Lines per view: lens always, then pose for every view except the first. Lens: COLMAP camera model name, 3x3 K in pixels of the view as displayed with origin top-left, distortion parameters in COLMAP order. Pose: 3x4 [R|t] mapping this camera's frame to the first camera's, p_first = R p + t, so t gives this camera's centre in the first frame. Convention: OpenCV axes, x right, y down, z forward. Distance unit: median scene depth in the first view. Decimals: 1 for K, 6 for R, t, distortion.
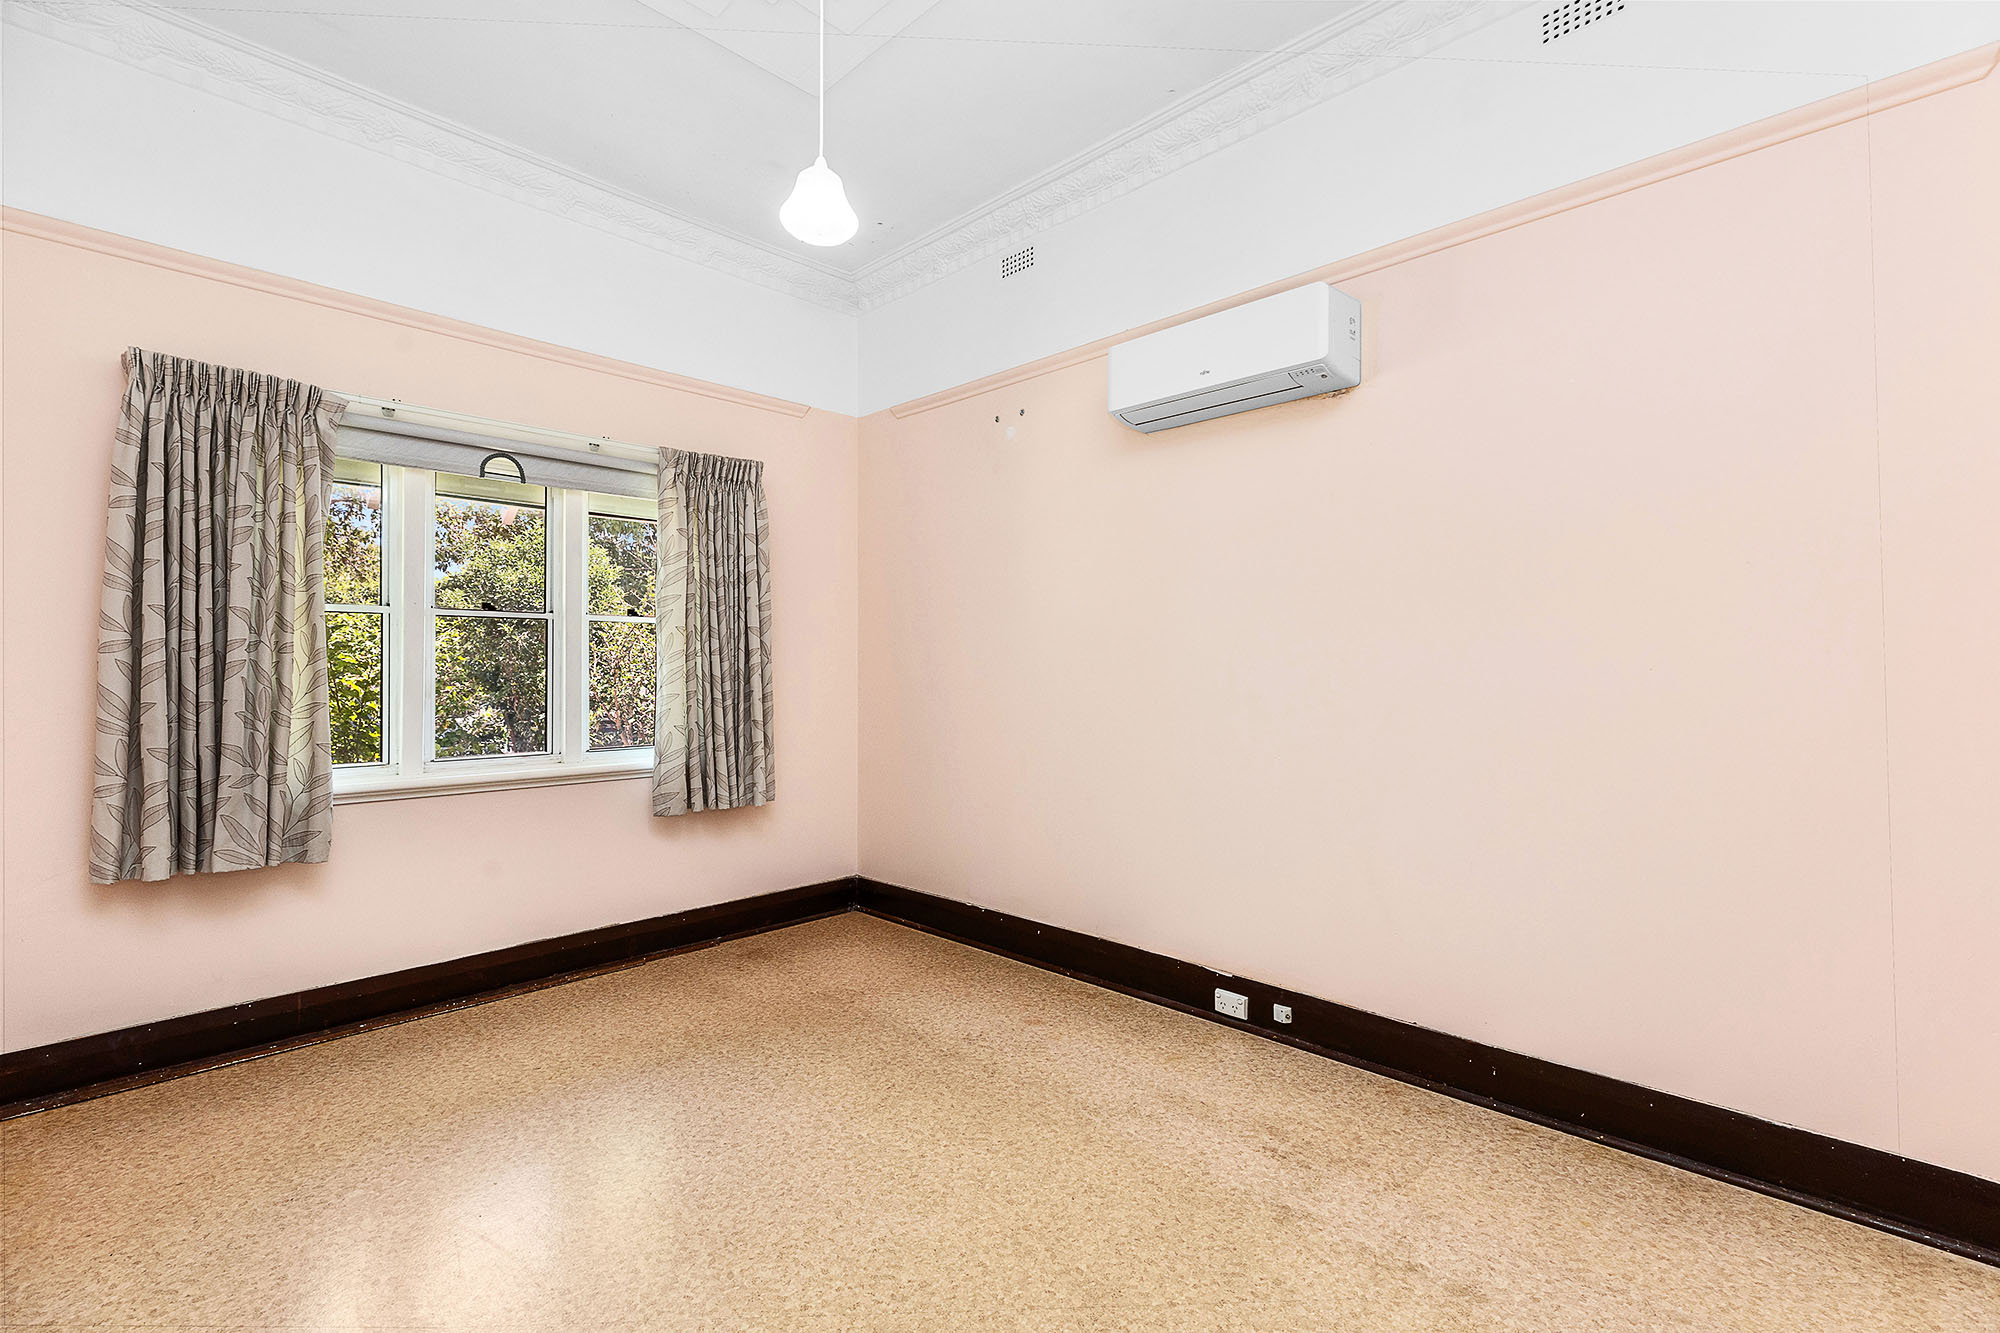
lens RADIAL K [[931.8, 0, 1000.0], [0, 931.8, 666.5], [0, 0, 1]] dist [0.000100, 0.000296]
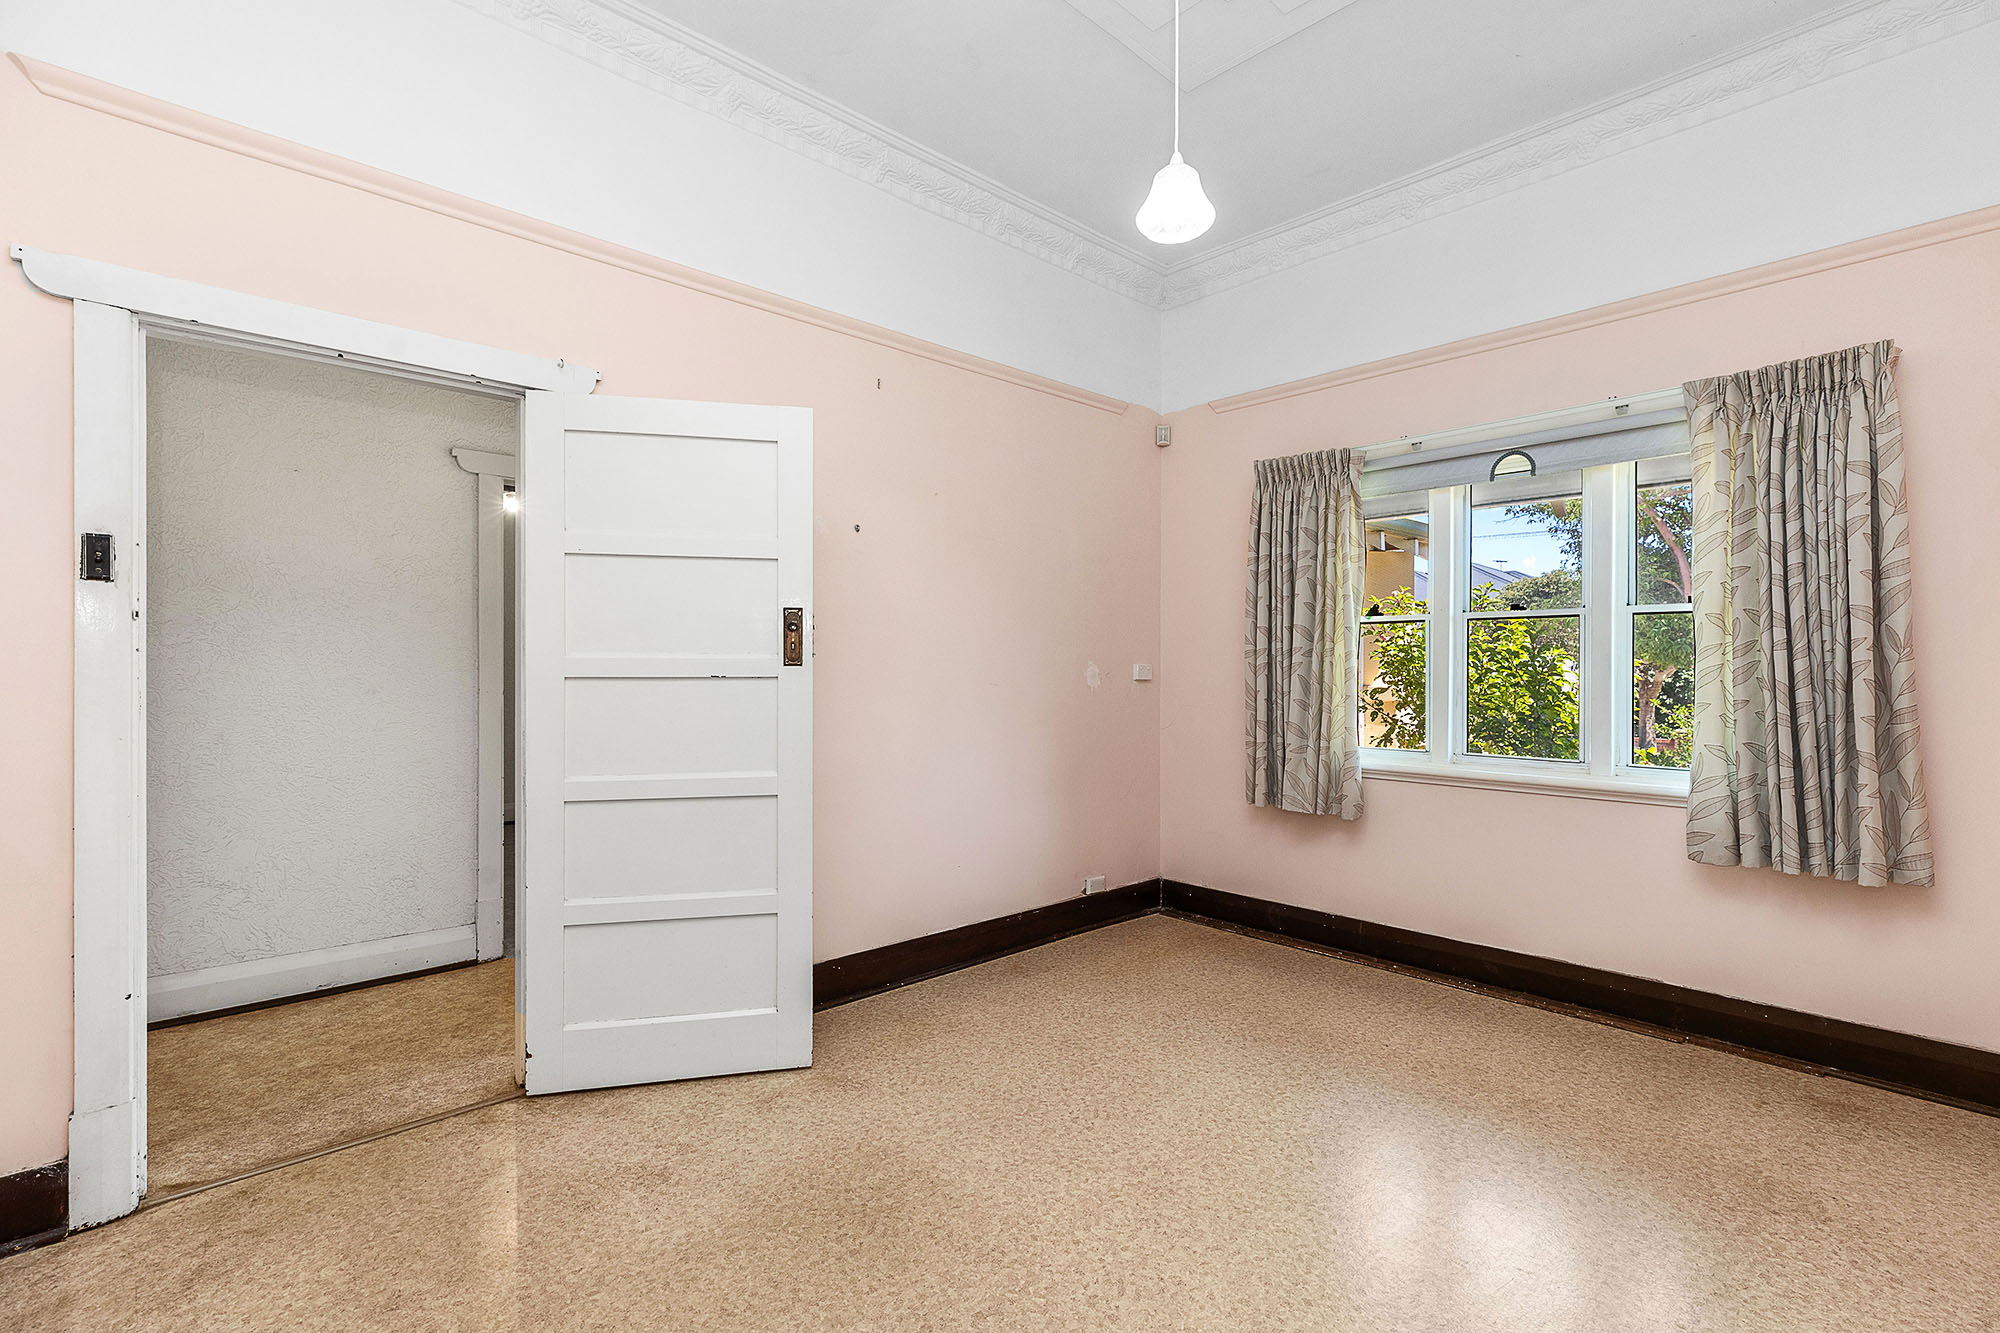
lens RADIAL K [[903.1, 0, 997.8], [0, 903.1, 667.5], [0, 0, 1]] dist [0.009602, 0.000236]
pose [[-0.063036, 0.001037, -0.998011, 0.452545], [0.000159, 0.999999, 0.001029, 0.000154], [0.998011, -0.000094, -0.063036, 0.503461]]
